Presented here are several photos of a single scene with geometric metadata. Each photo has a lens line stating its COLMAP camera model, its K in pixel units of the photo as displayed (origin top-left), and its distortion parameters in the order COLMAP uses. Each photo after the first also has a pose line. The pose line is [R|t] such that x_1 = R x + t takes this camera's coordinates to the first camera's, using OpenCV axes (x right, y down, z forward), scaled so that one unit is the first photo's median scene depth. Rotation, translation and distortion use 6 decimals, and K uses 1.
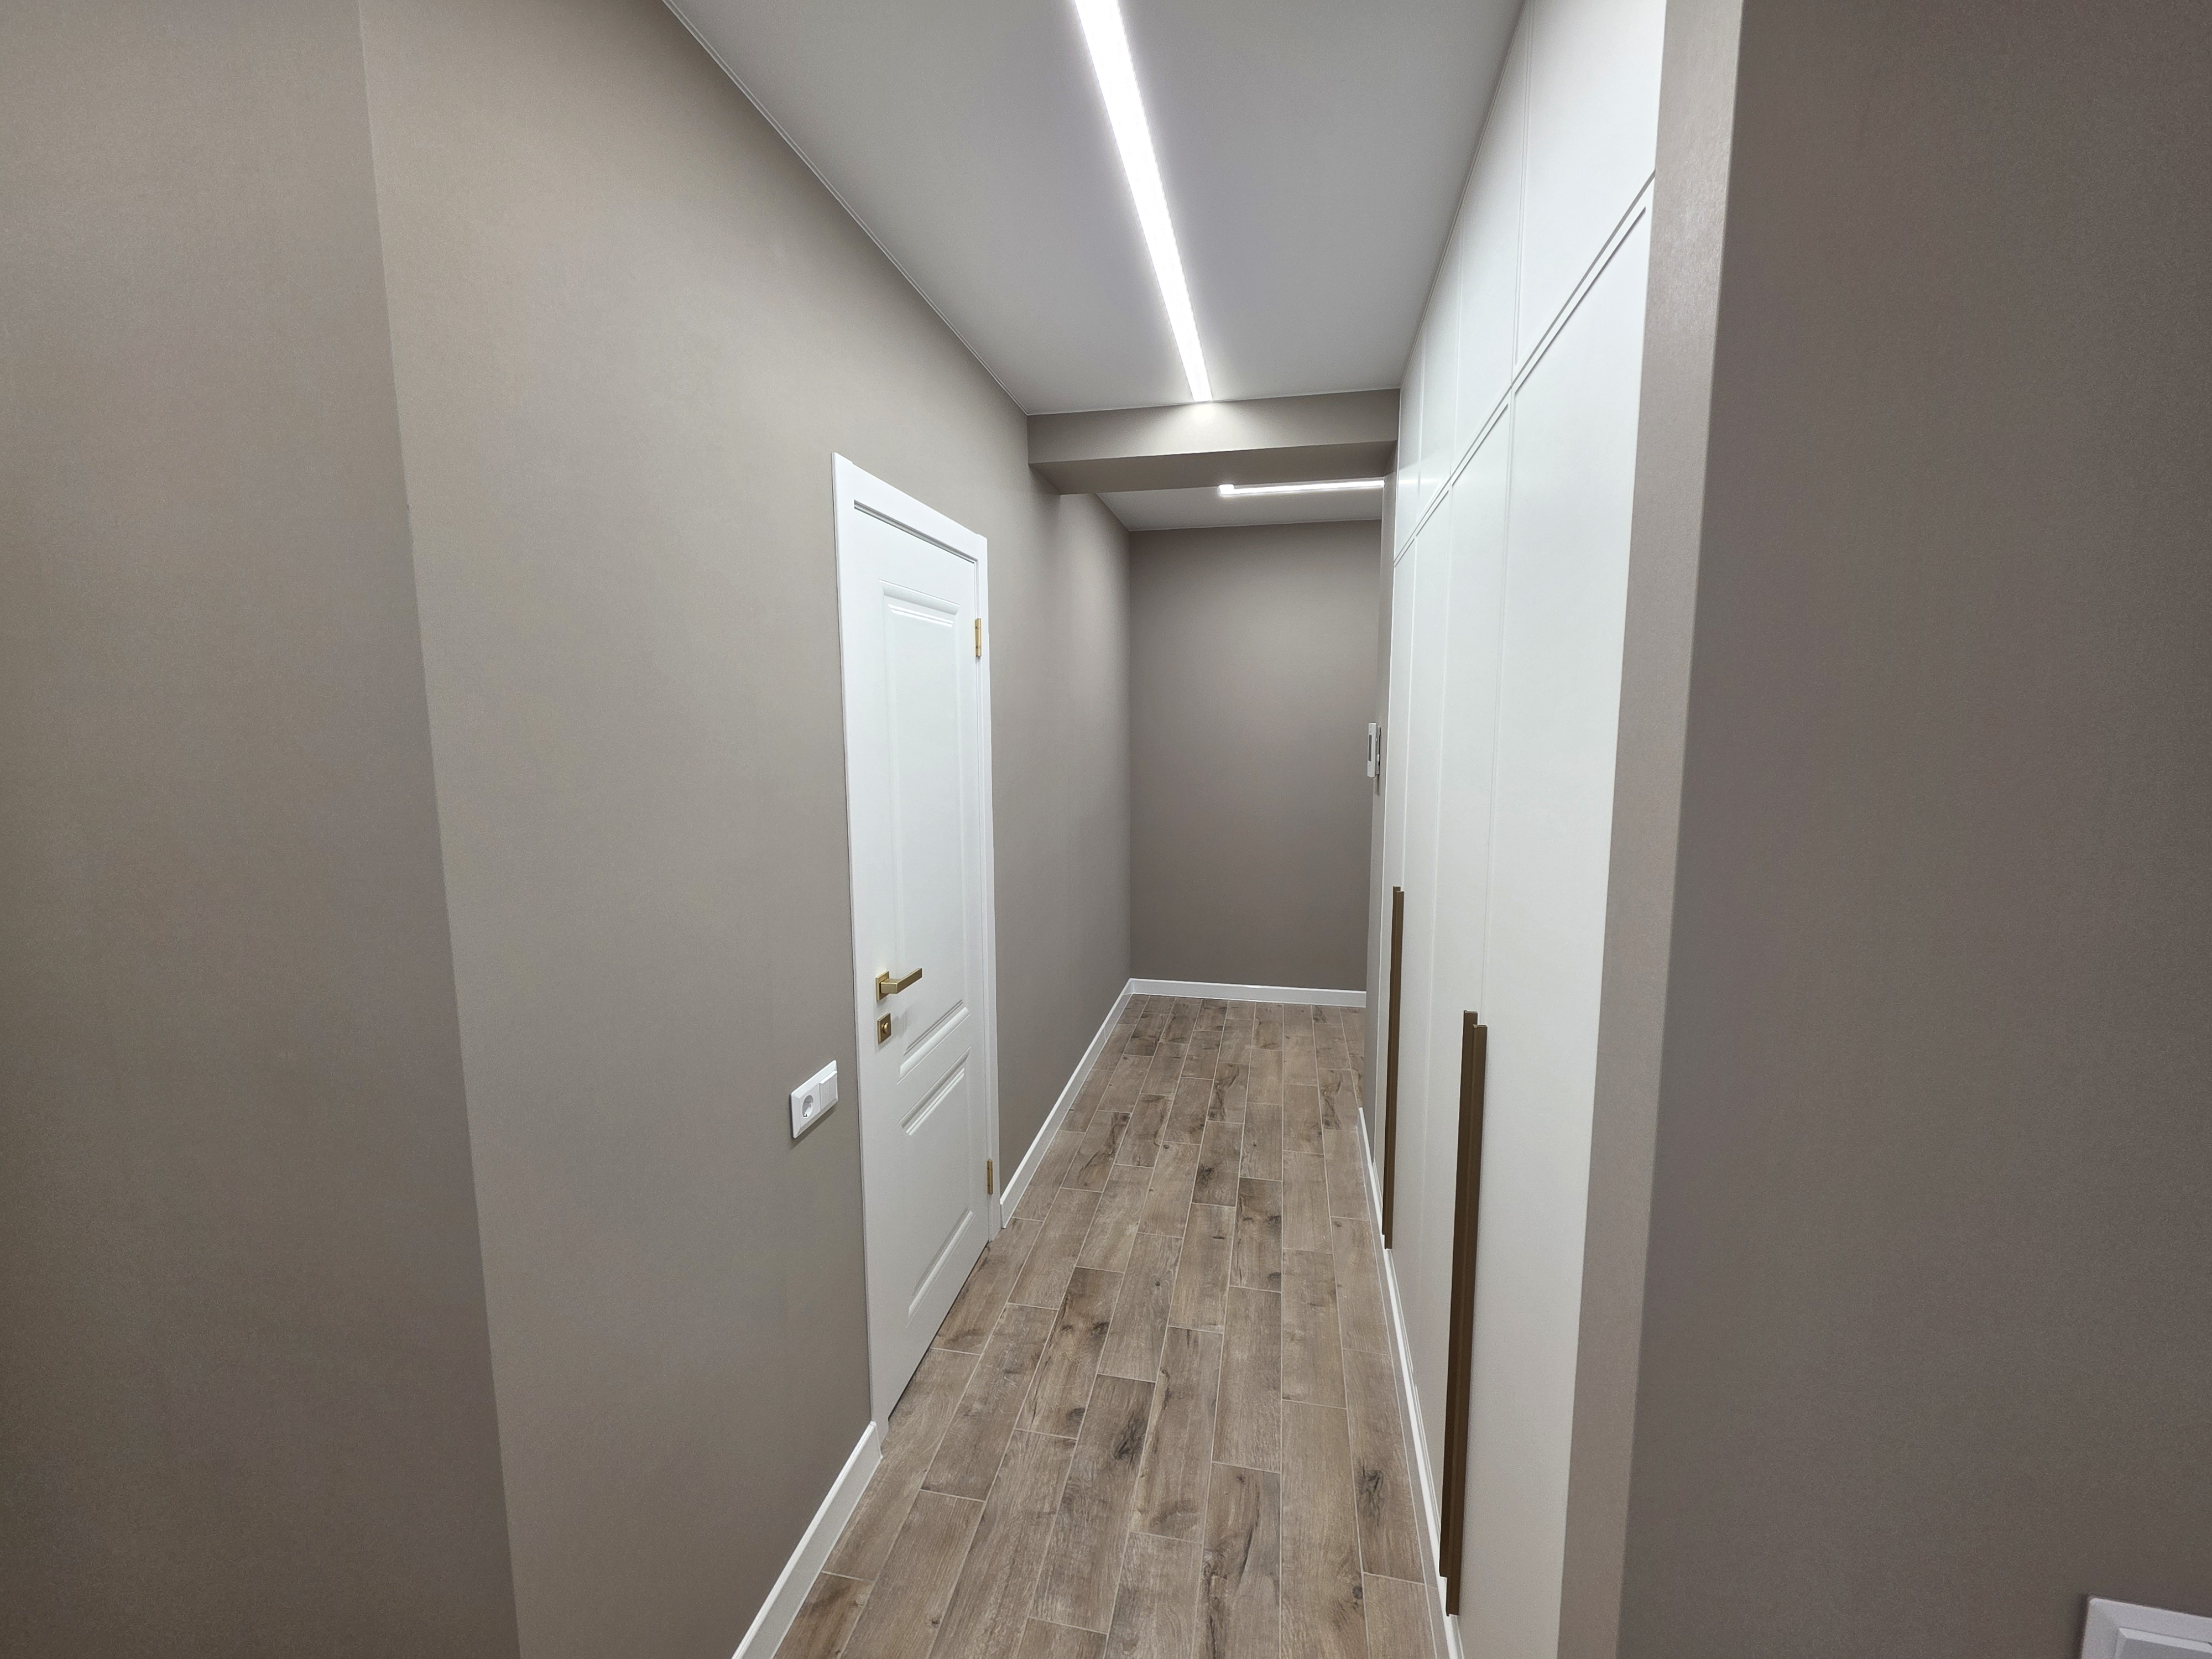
lens RADIAL K [[879.9, 0, 1106.3], [0, 879.9, 815.5], [0, 0, 1]] dist [0.002809, -0.001670]
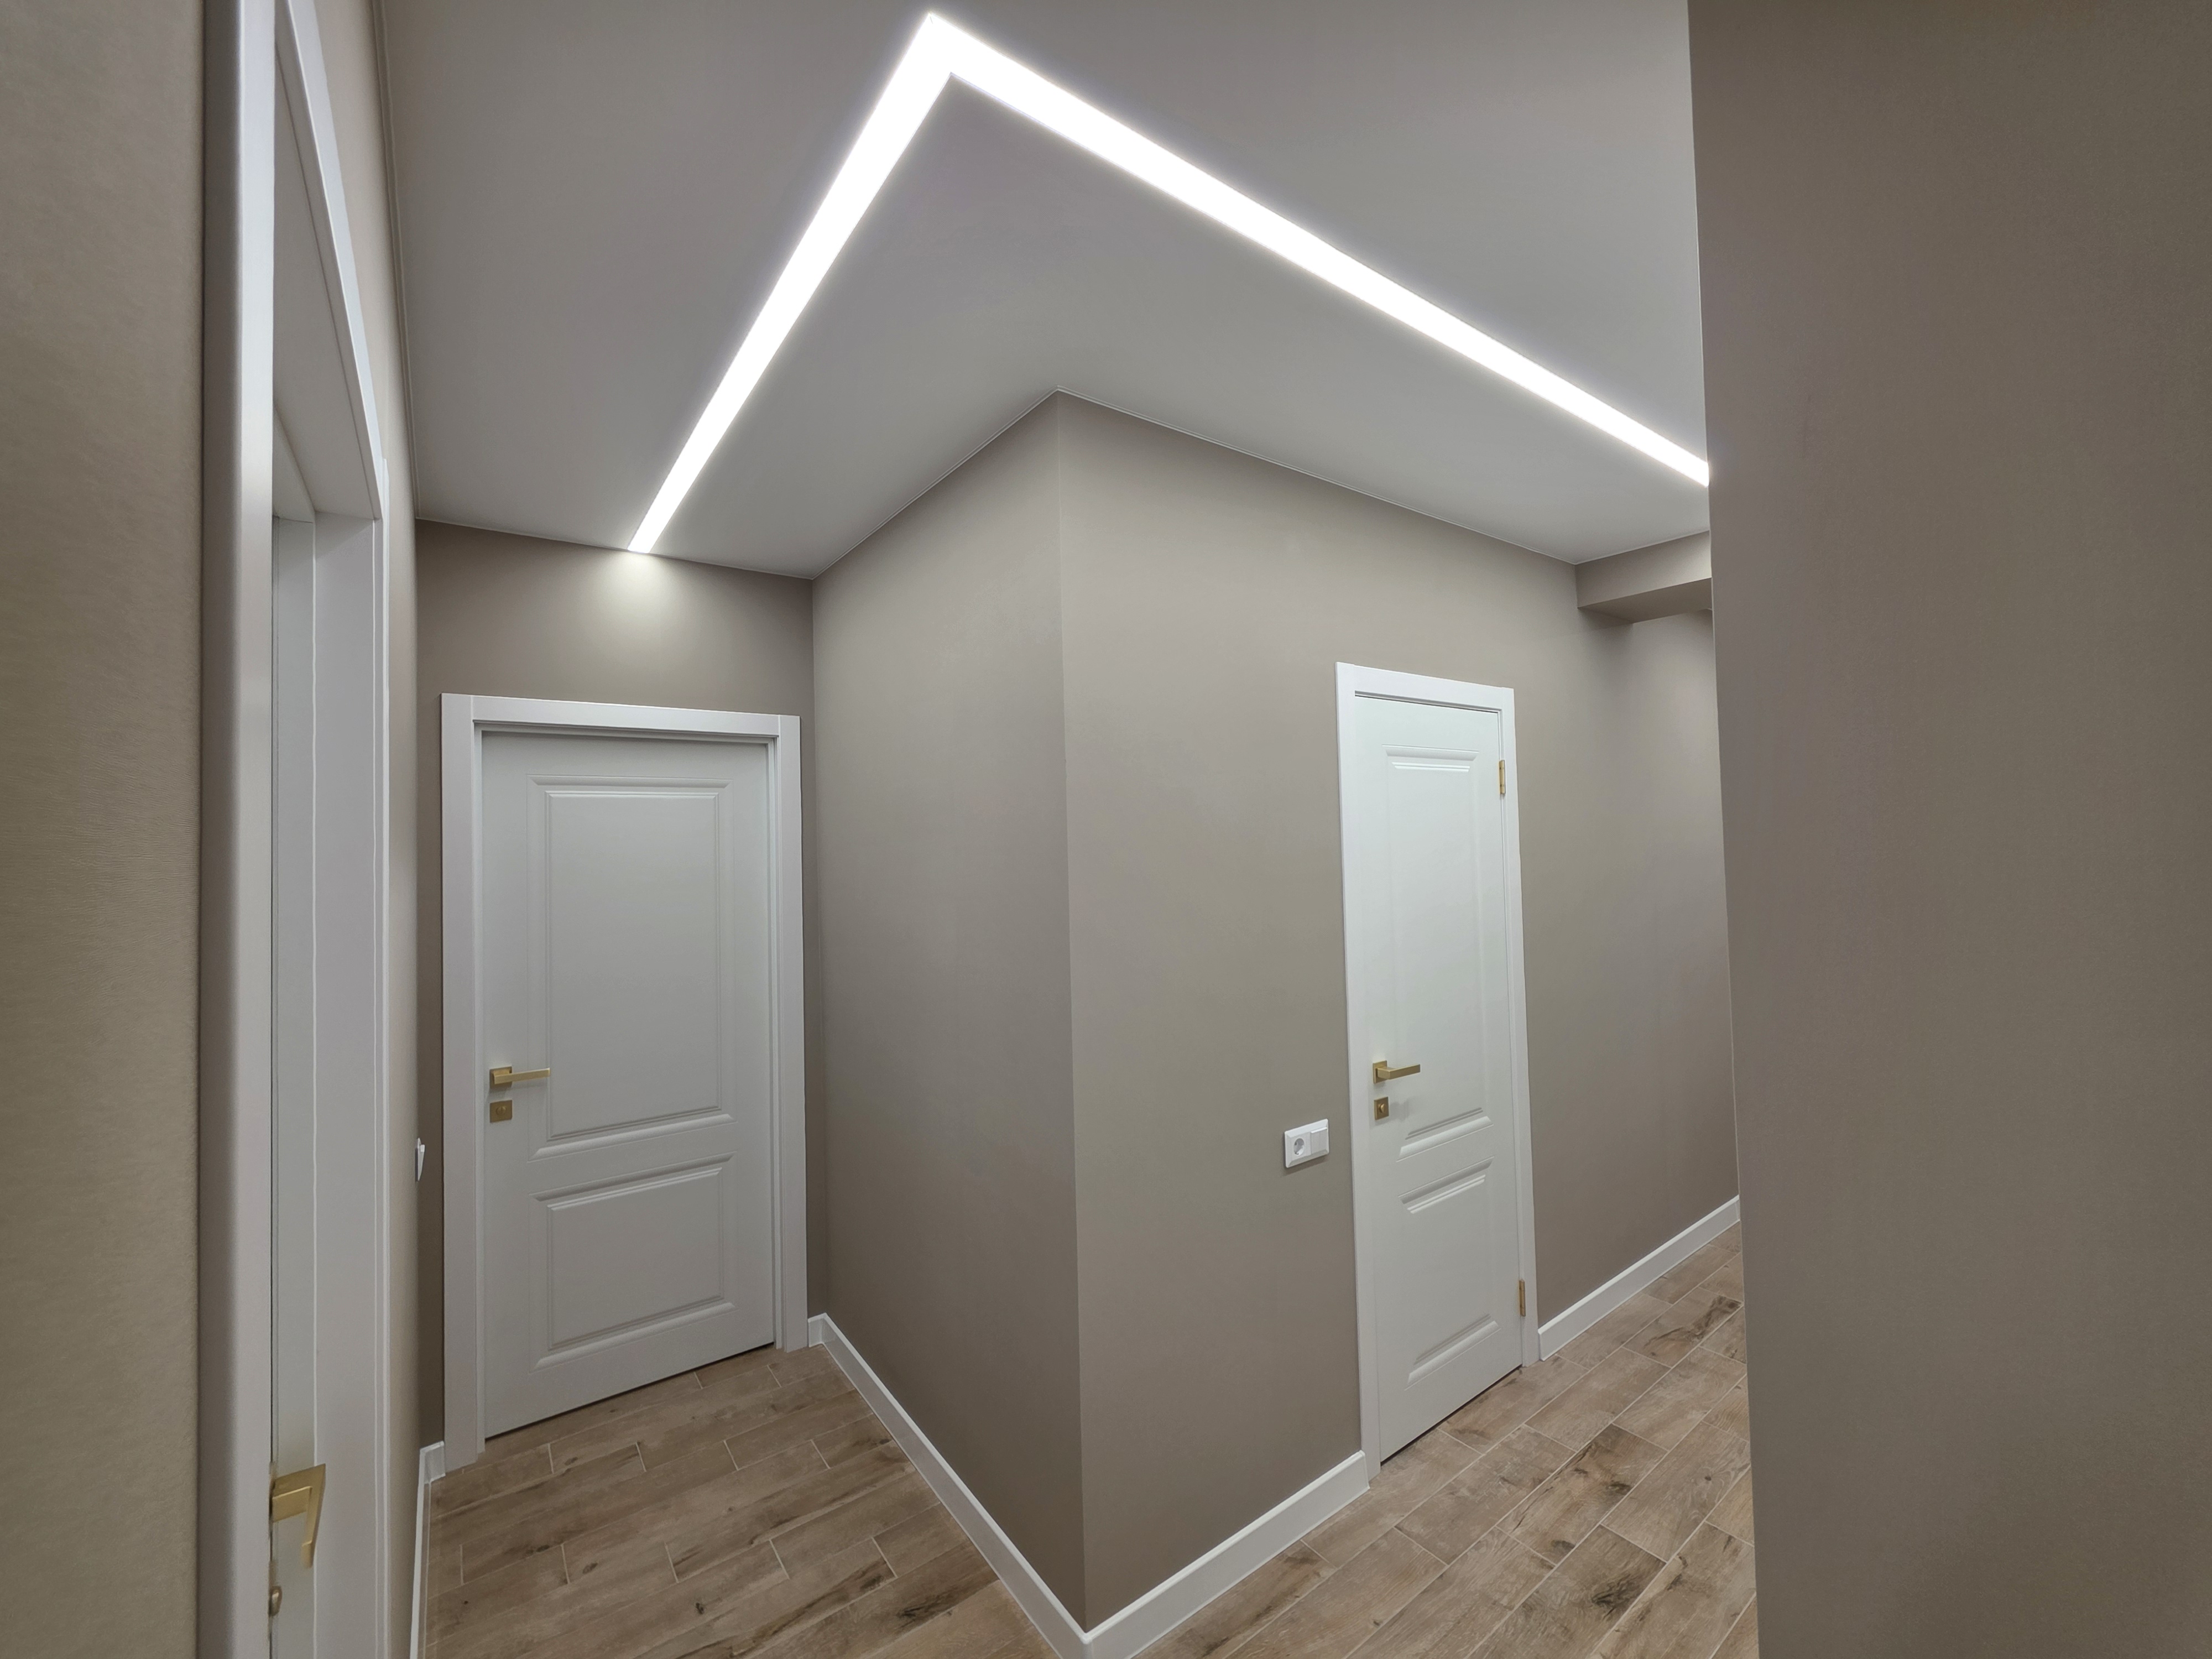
lens RADIAL K [[879.9, 0, 1107.7], [0, 879.9, 814.1], [0, 0, 1]] dist [0.002809, -0.001670]
pose [[0.743605, -0.036972, -0.667596, 0.261030], [-0.057256, 0.991281, -0.118673, 0.005823], [0.666163, 0.126470, 0.735005, -0.170085]]
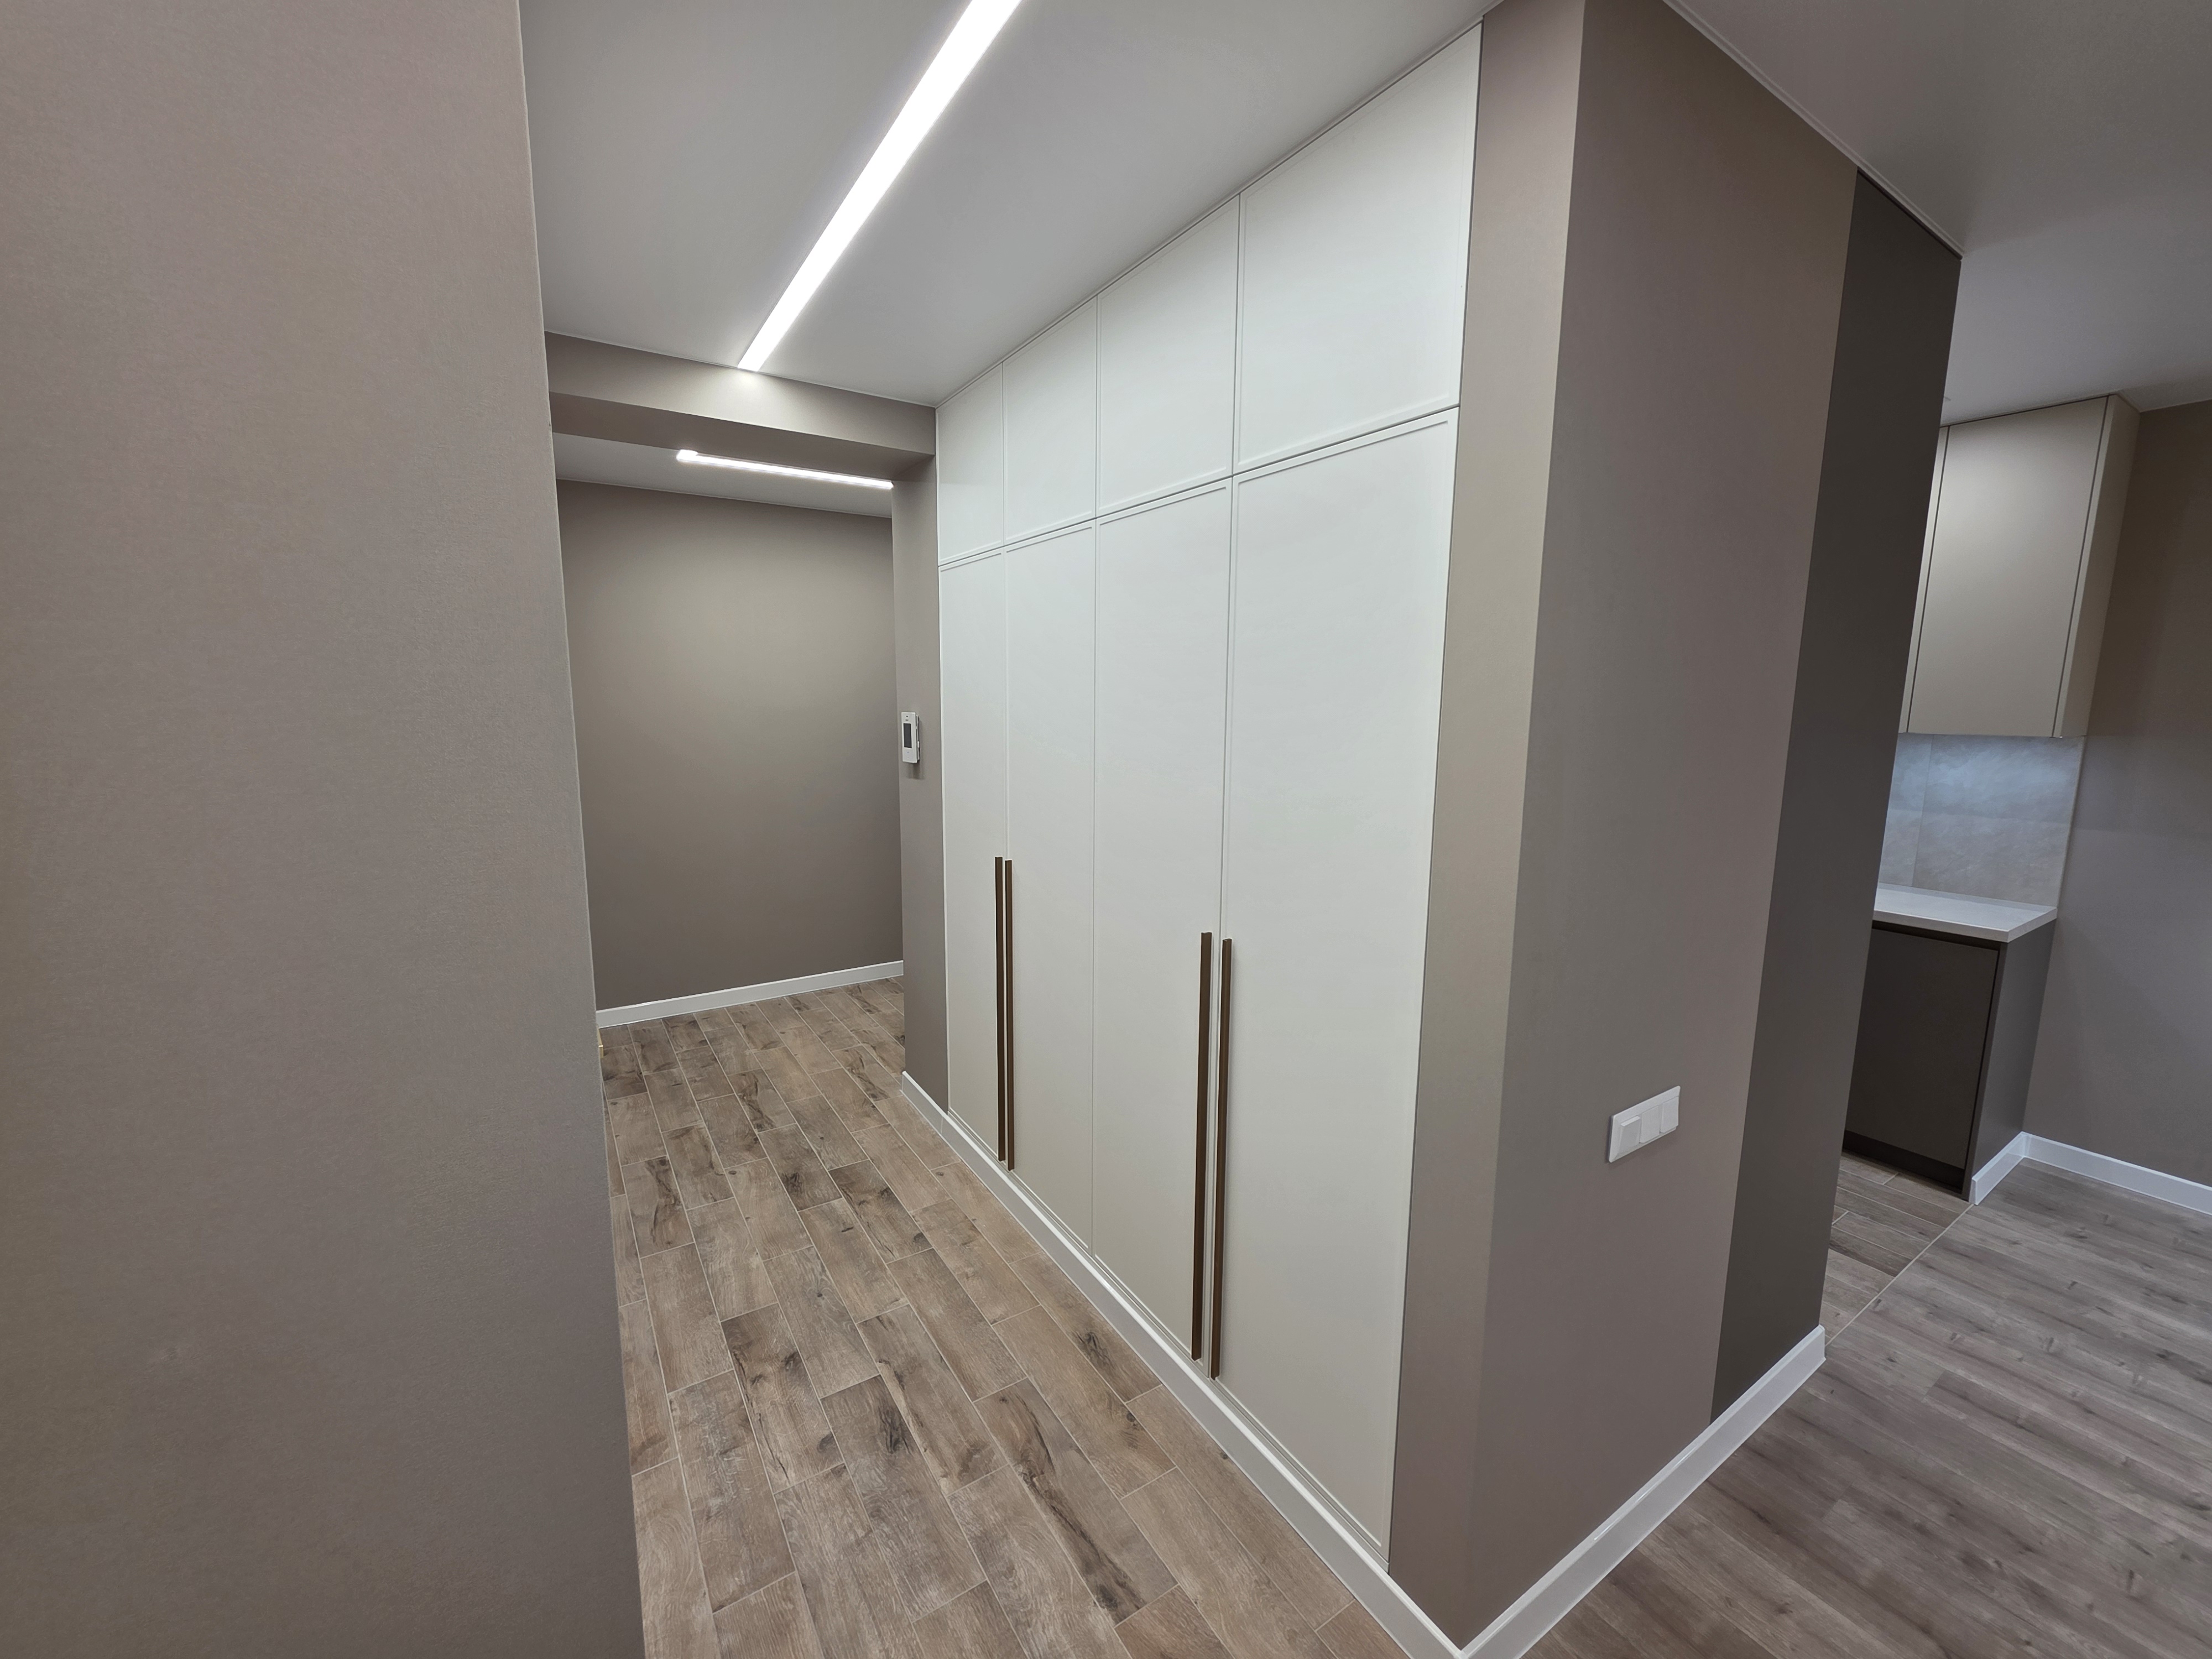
lens RADIAL K [[879.9, 0, 1105.9], [0, 879.9, 813.8], [0, 0, 1]] dist [0.002809, -0.001670]
pose [[0.716558, -0.087474, 0.692020, -0.390963], [0.074725, 0.996023, 0.048527, -0.021050], [-0.693513, 0.016939, 0.720245, 0.086273]]
